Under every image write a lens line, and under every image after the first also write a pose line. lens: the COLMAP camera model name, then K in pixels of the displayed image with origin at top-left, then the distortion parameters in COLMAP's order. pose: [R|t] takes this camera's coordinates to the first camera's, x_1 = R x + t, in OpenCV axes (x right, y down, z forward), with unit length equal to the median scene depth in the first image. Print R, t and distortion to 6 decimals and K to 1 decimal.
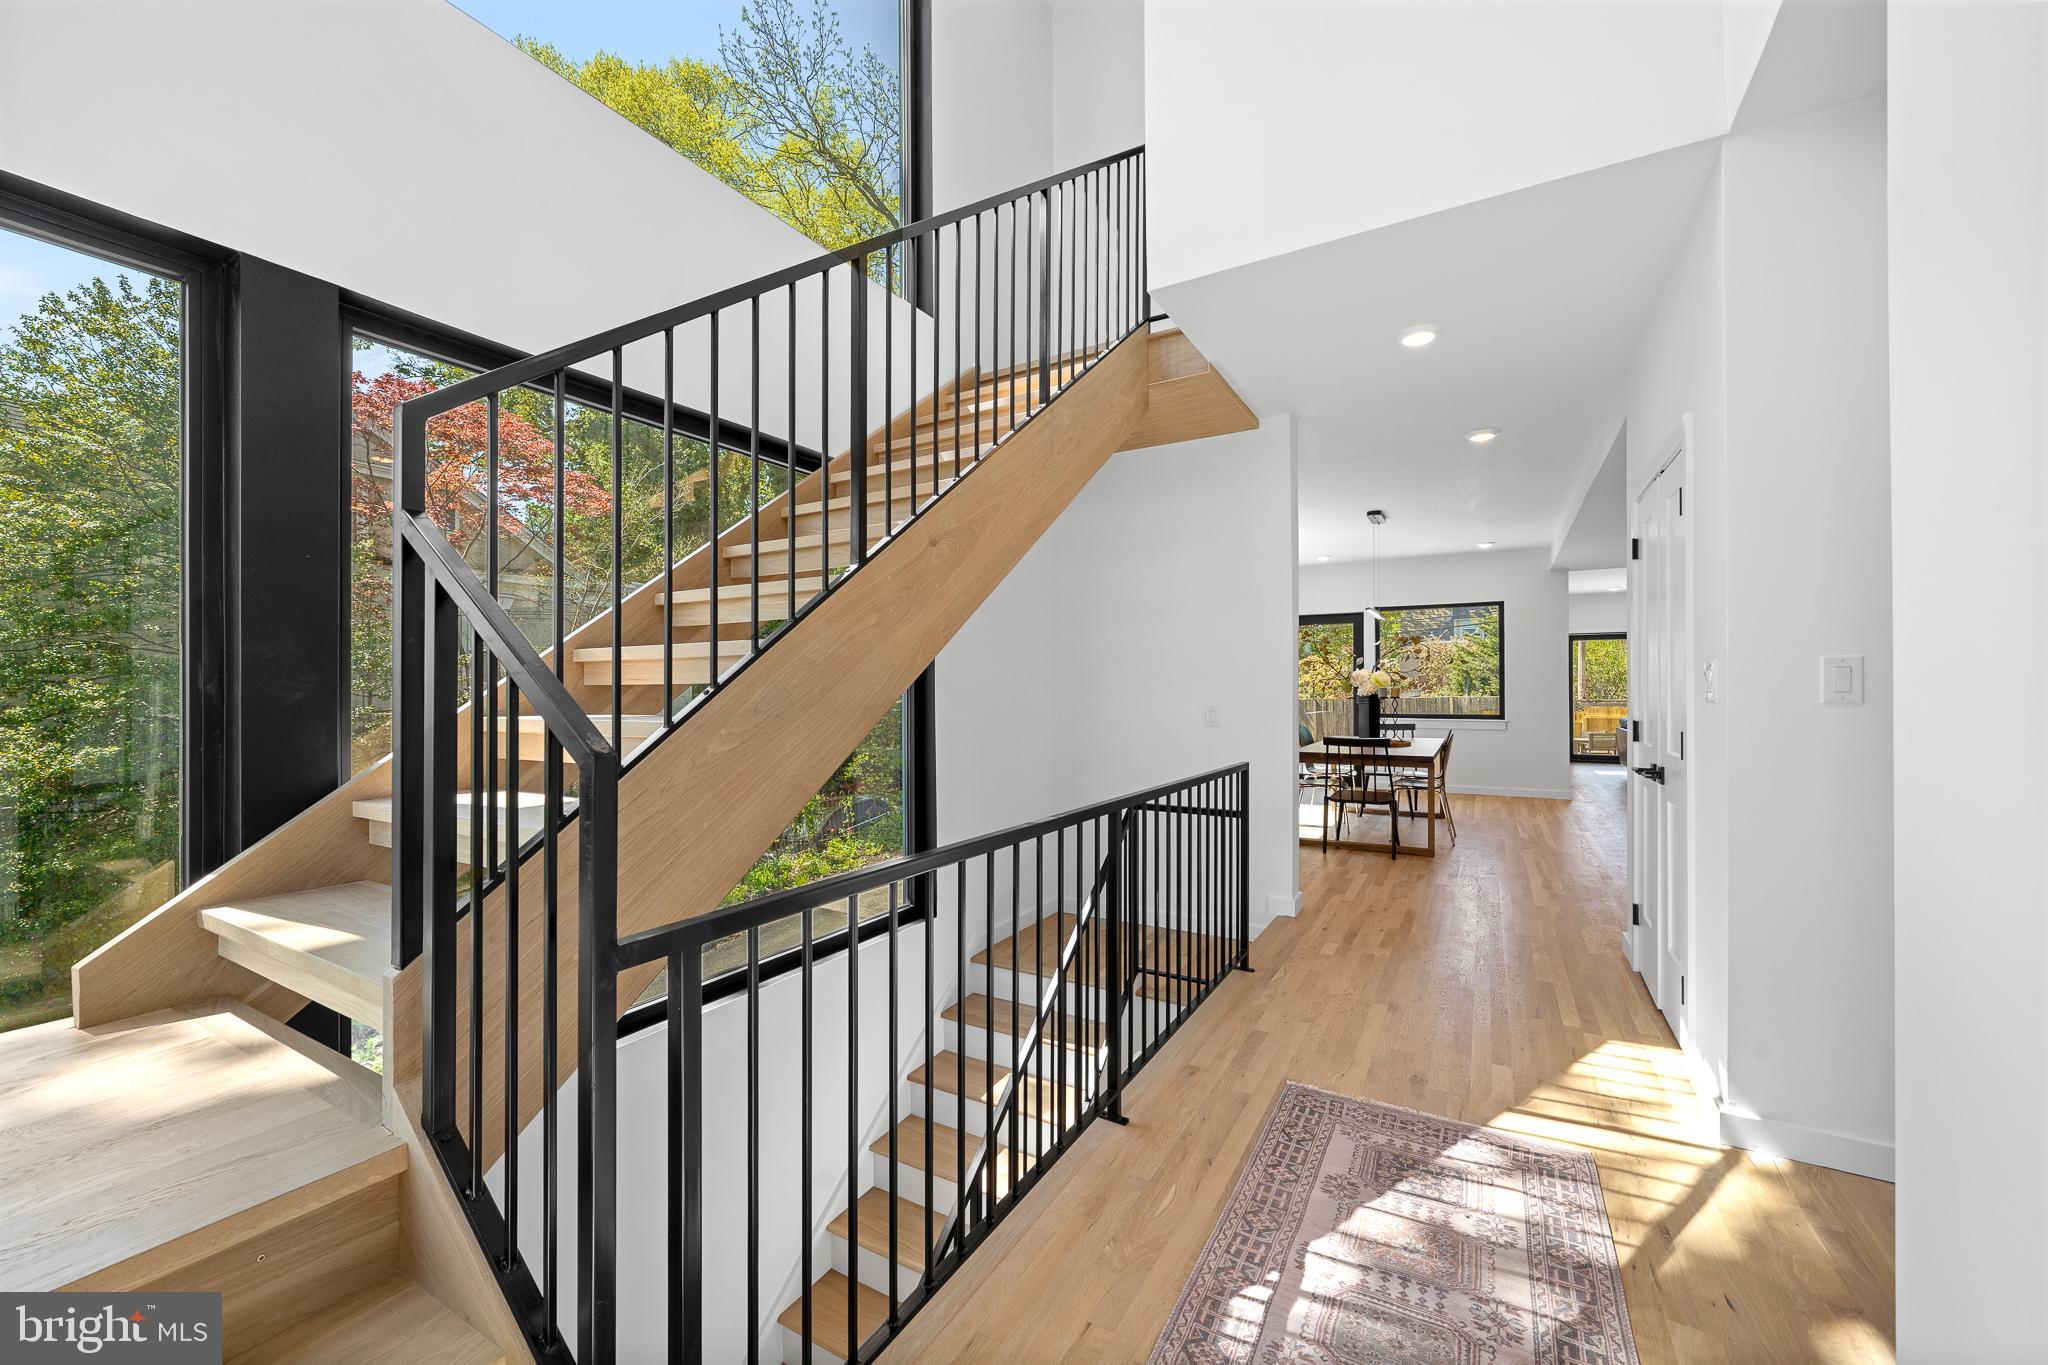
lens RADIAL K [[823.9, 0, 1023.3], [0, 823.9, 684.8], [0, 0, 1]] dist [-0.004221, 0.000216]
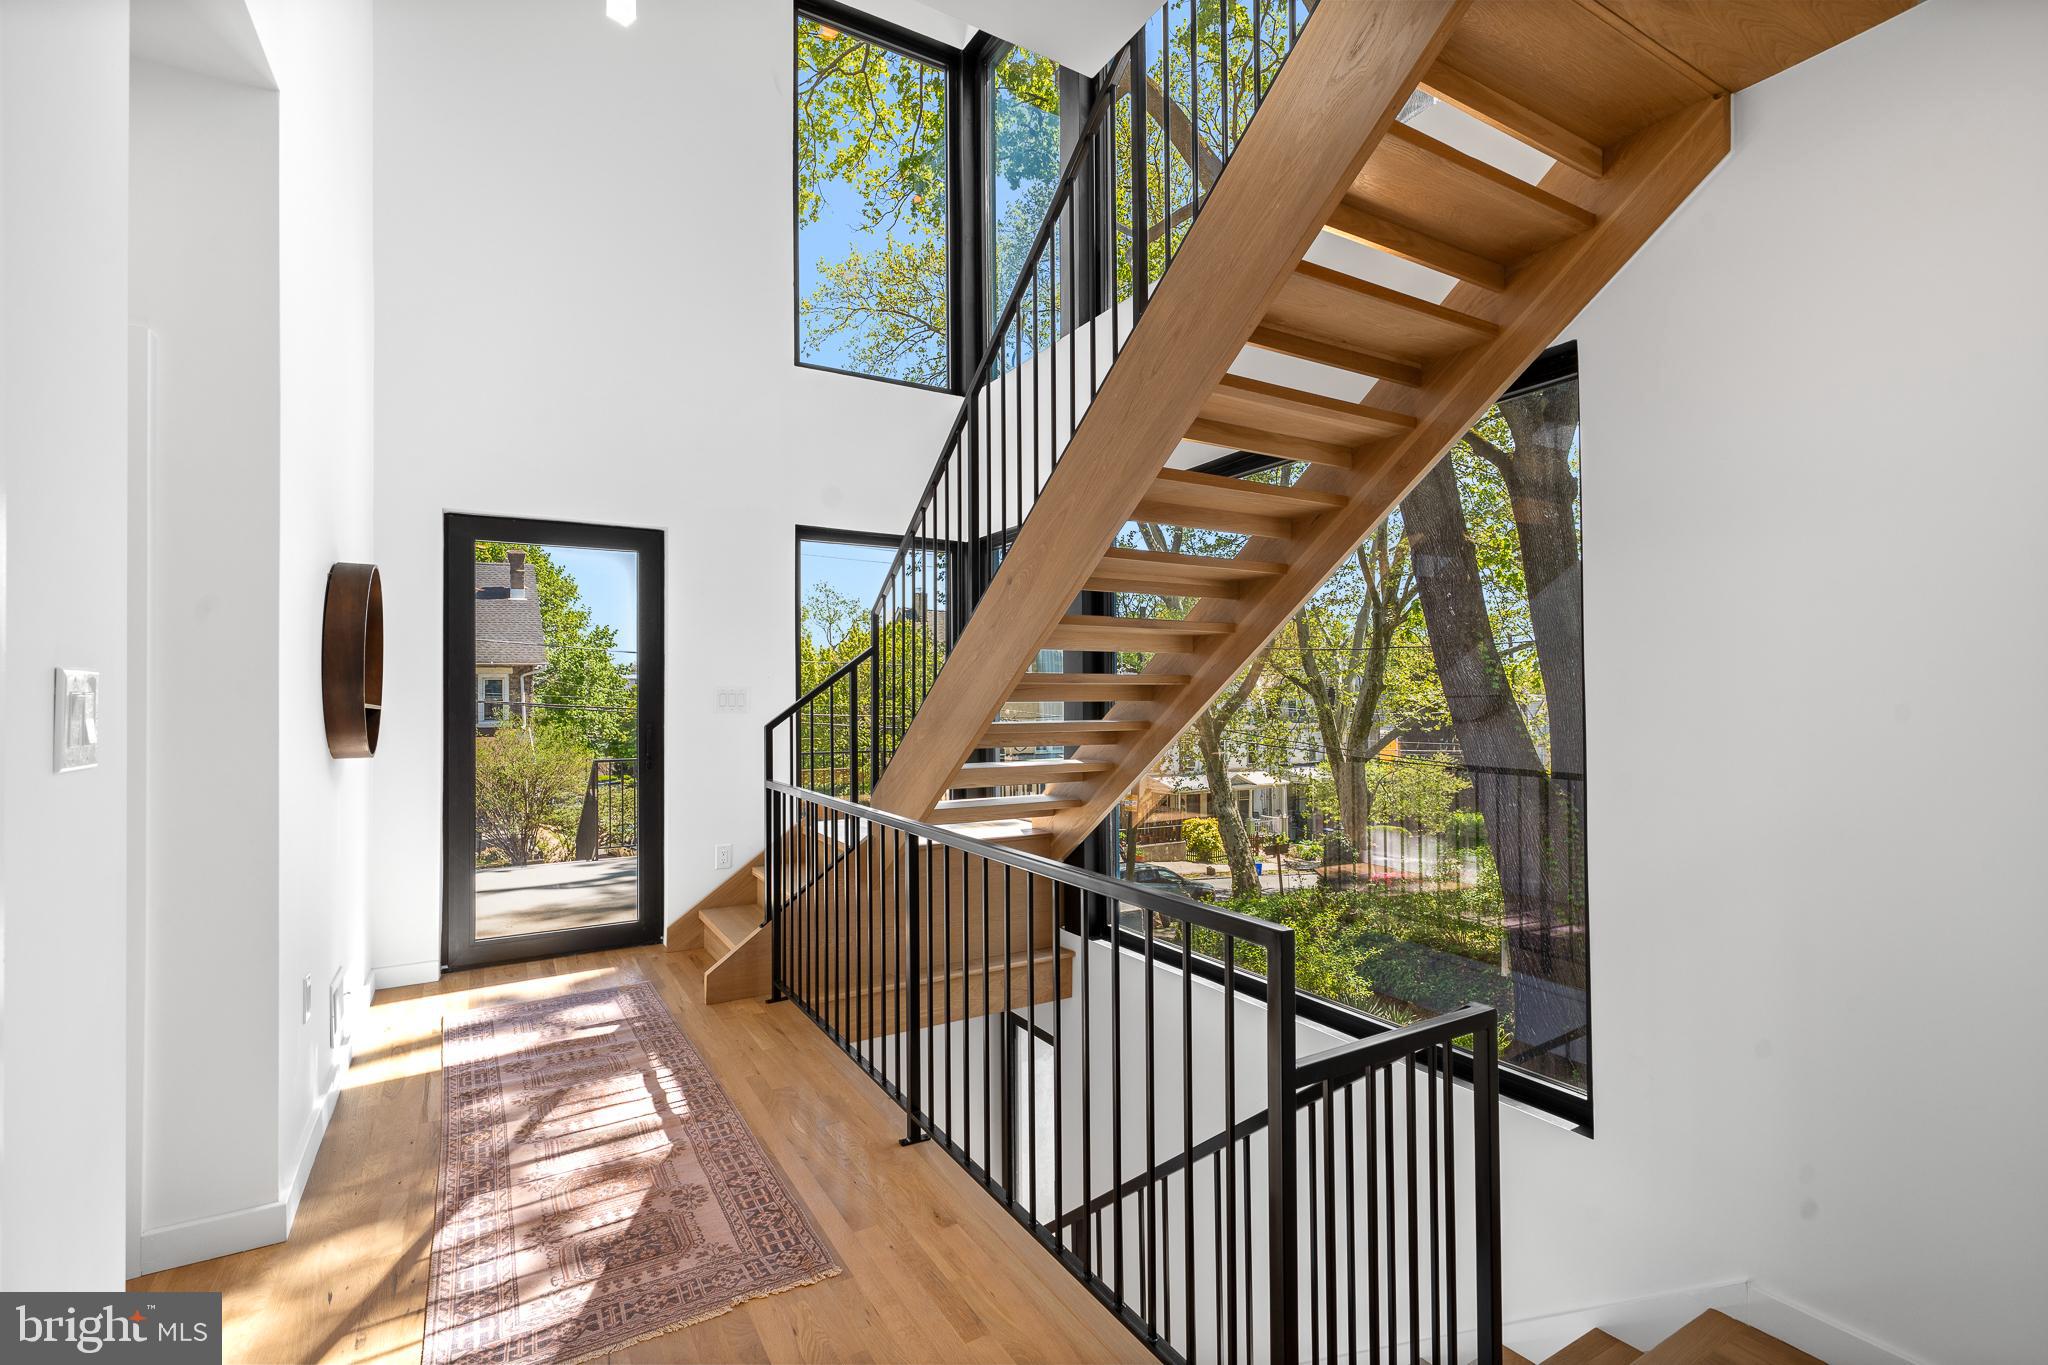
lens RADIAL K [[931.1, 0, 1015.4], [0, 931.1, 680.2], [0, 0, 1]] dist [-0.002149, -0.000506]
pose [[-0.505941, -0.004392, -0.862557, 1.063677], [0.005495, 0.999950, -0.008315, -0.022813], [0.862551, -0.008946, -0.505891, 1.744354]]
